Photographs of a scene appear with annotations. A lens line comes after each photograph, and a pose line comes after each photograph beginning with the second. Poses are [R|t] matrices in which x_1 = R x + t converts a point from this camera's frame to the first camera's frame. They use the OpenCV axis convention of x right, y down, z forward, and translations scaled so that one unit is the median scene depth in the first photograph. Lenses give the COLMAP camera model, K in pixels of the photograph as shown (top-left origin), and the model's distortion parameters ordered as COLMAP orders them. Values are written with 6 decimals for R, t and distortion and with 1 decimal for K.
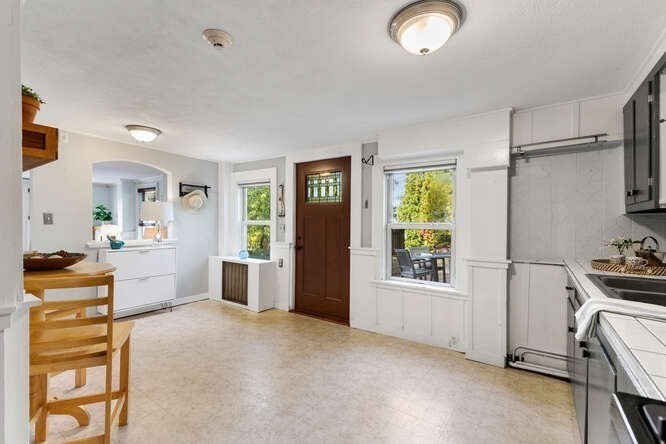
lens RADIAL K [[303.5, 0, 333.0], [0, 303.5, 222.0], [0, 0, 1]] dist [0.017202, 0.000292]
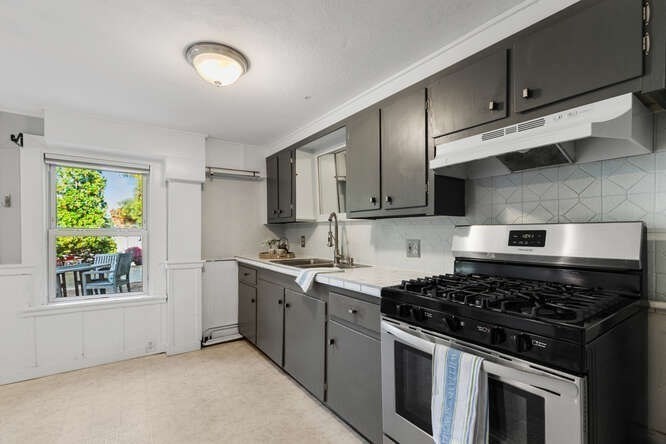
lens RADIAL K [[308.7, 0, 330.0], [0, 308.7, 234.5], [0, 0, 1]] dist [0.000734, 0.000160]
pose [[0.362645, -0.011991, 0.931850, -0.381665], [-0.005053, 0.999877, 0.014833, 0.003567], [-0.931914, -0.010088, 0.362540, 0.089736]]
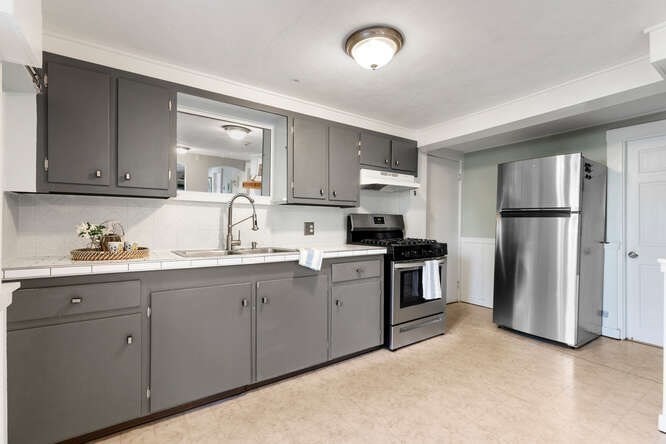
lens RADIAL K [[303.5, 0, 333.0], [0, 303.5, 222.0], [0, 0, 1]] dist [0.017202, 0.000292]
pose [[-0.932688, -0.008358, 0.360586, 0.004431], [-0.011873, 0.999901, -0.007534, 0.036233], [-0.360488, -0.011309, -0.932695, 1.249986]]
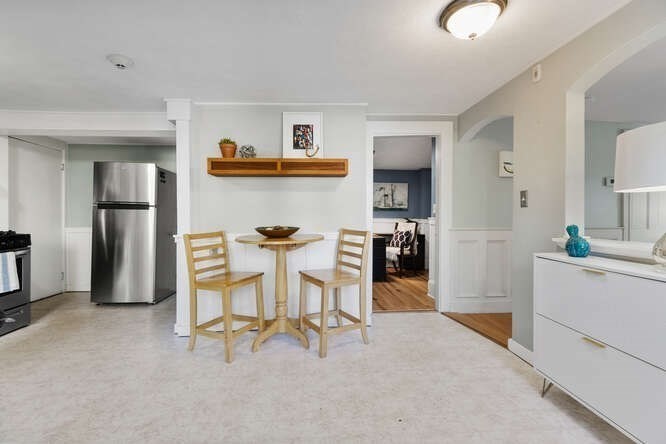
lens RADIAL K [[303.5, 0, 333.0], [0, 303.5, 222.0], [0, 0, 1]] dist [0.017202, 0.000292]
pose [[-0.805181, 0.003957, -0.593016, -0.216011], [-0.005359, 0.999888, 0.013948, 0.035125], [0.593004, 0.014408, -0.805070, 1.640353]]
